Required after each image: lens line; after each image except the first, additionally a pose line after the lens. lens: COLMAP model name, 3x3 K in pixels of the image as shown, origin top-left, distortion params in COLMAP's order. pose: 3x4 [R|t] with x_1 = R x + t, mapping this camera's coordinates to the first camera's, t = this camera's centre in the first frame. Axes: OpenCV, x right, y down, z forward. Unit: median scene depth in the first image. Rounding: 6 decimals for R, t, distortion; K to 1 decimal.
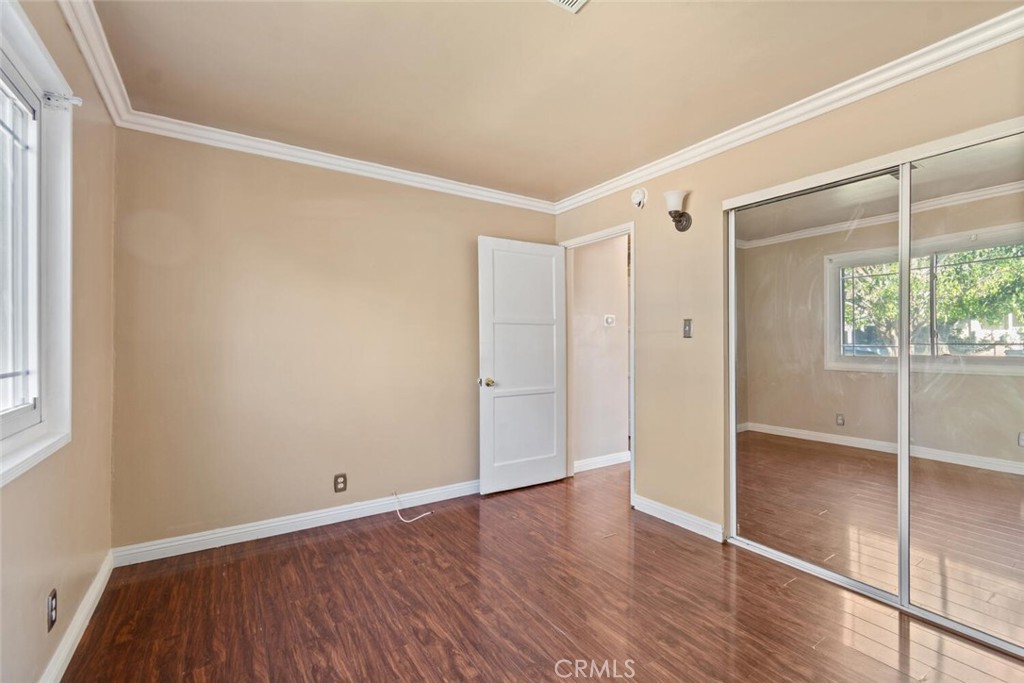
lens RADIAL K [[464.6, 0, 545.9], [0, 464.6, 332.4], [0, 0, 1]] dist [-0.001509, -0.001017]
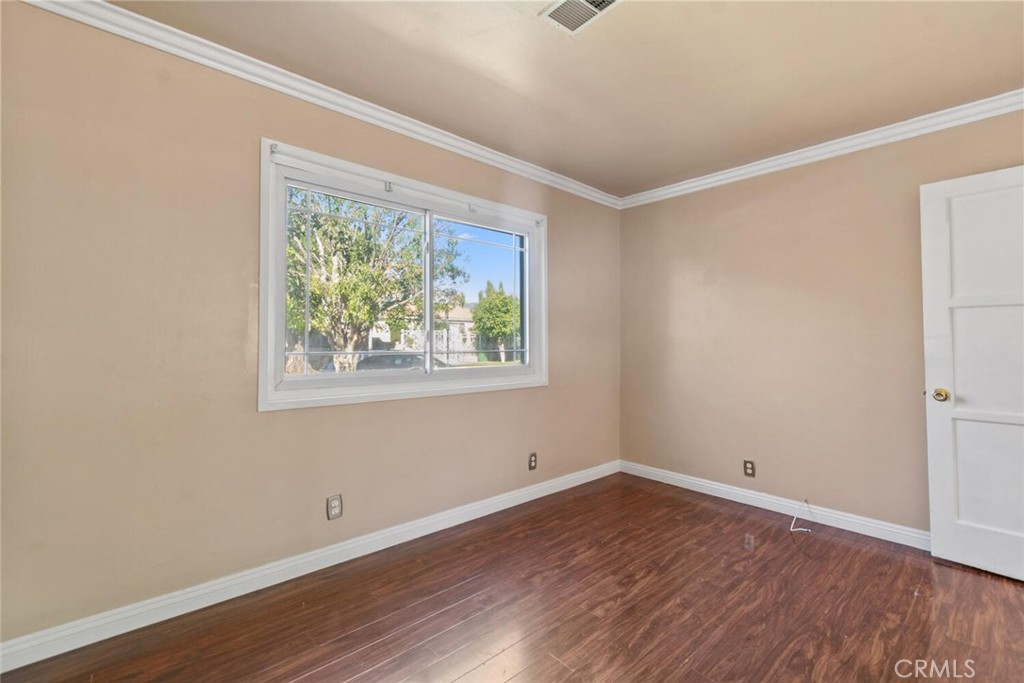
lens RADIAL K [[431.4, 0, 512.0], [0, 431.4, 341.5], [0, 0, 1]] dist [-0.000116, 0.000373]
pose [[0.121714, 0.003175, -0.992560, 0.580990], [0.029481, 0.999542, 0.006813, 0.007986], [0.992127, -0.030091, 0.121564, 0.413284]]
